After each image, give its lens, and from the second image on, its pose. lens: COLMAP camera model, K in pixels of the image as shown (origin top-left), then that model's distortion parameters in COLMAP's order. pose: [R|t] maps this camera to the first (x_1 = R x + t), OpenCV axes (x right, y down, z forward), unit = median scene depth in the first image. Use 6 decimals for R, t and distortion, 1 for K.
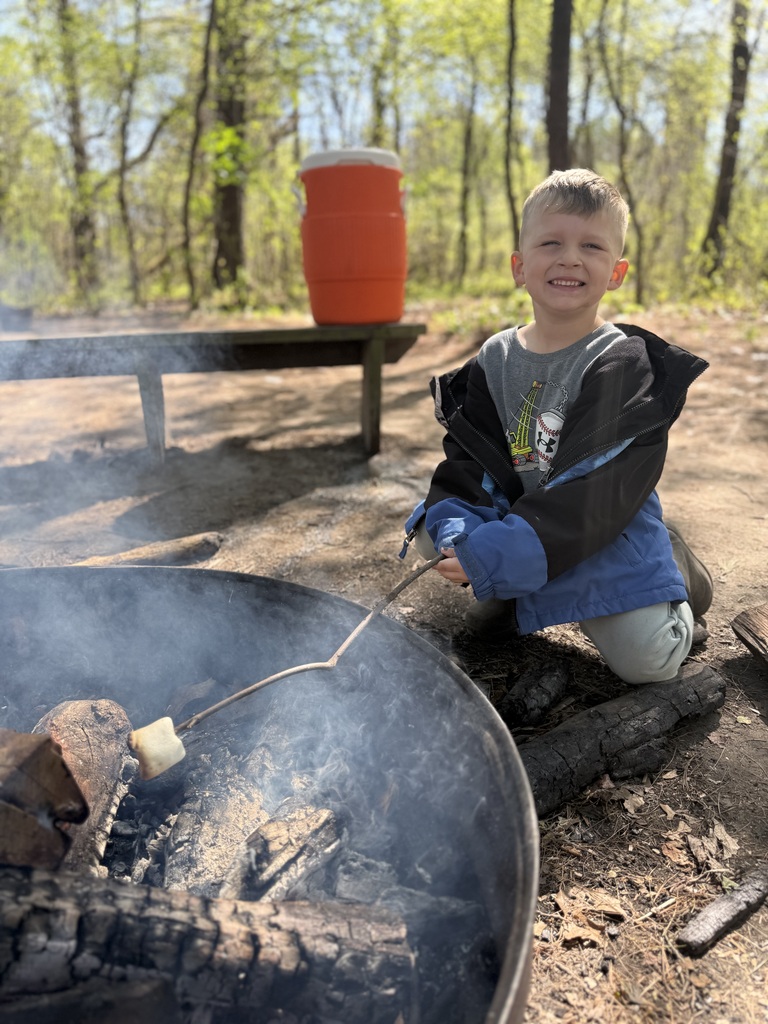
lens RADIAL K [[717.3, 0, 385.1], [0, 717.3, 513.1], [0, 0, 1]] dist [-0.001152, -0.002221]
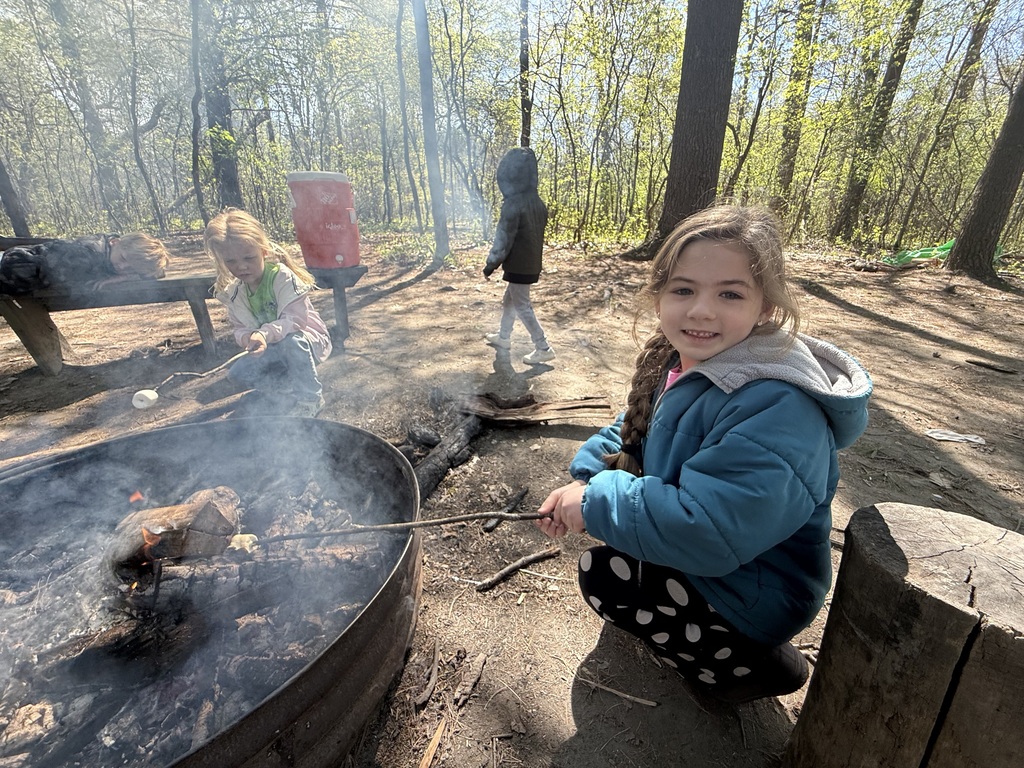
lens RADIAL K [[415.0, 0, 506.2], [0, 415.0, 383.9], [0, 0, 1]] dist [0.001308, 0.000650]
pose [[0.940441, -0.118013, 0.318816, 0.015710], [0.089751, 0.990729, 0.101980, -0.033744], [-0.327895, -0.067292, 0.942314, -0.157977]]
